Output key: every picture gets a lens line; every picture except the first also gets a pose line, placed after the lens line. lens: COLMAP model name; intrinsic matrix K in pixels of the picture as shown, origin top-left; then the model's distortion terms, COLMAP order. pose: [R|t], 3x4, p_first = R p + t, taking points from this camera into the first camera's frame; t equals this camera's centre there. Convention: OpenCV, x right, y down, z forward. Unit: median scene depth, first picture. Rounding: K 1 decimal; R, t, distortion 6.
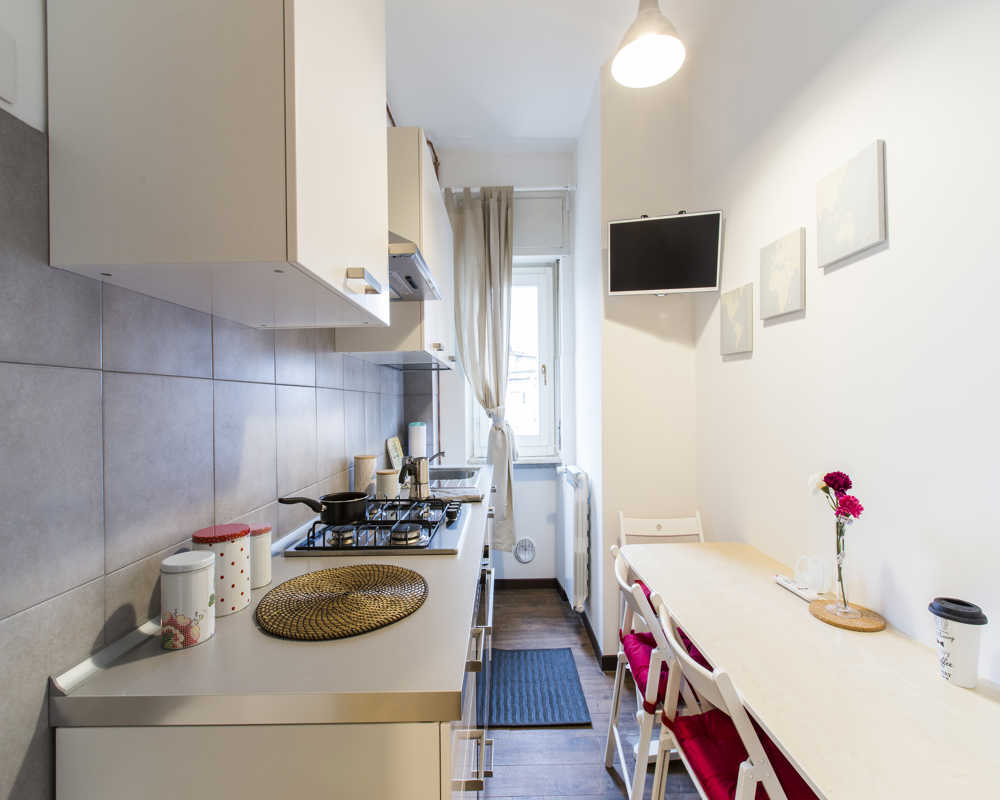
lens RADIAL K [[451.2, 0, 500.0], [0, 451.2, 400.0], [0, 0, 1]] dist [-0.001127, -0.001064]
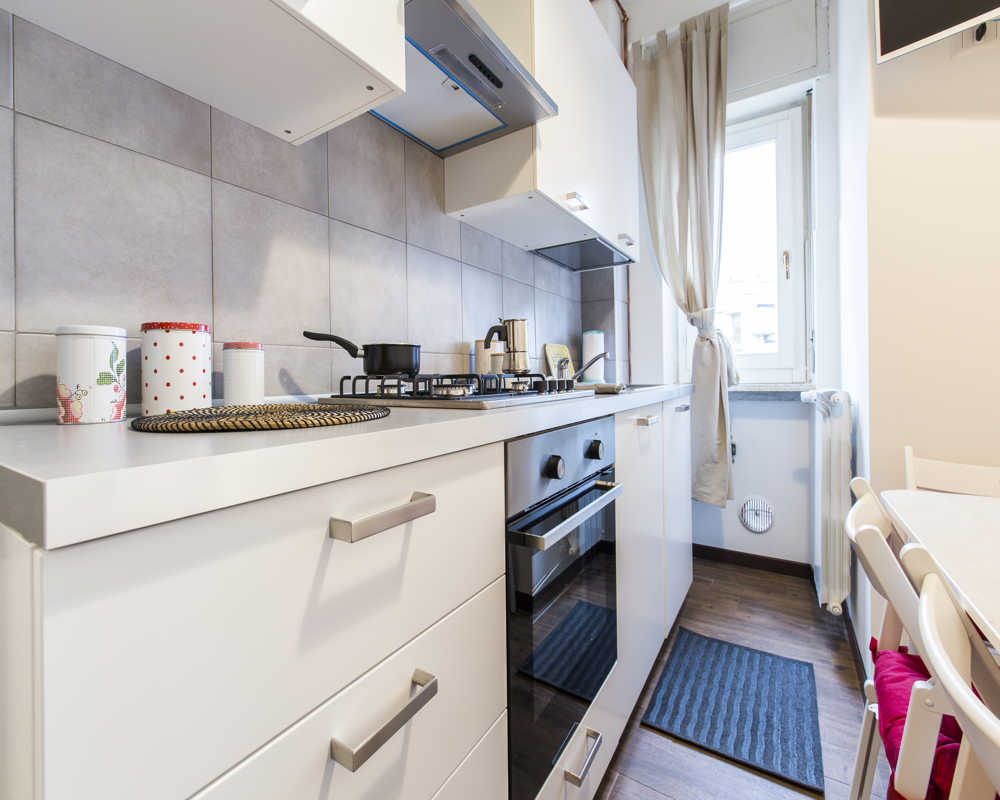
lens RADIAL K [[449.7, 0, 491.1], [0, 449.7, 375.4], [0, 0, 1]] dist [-0.000072, -0.000410]
pose [[0.833903, -0.000977, -0.551910, 0.142285], [0.003589, 0.999987, 0.003653, 0.153470], [0.551899, -0.005027, 0.833896, 0.247278]]
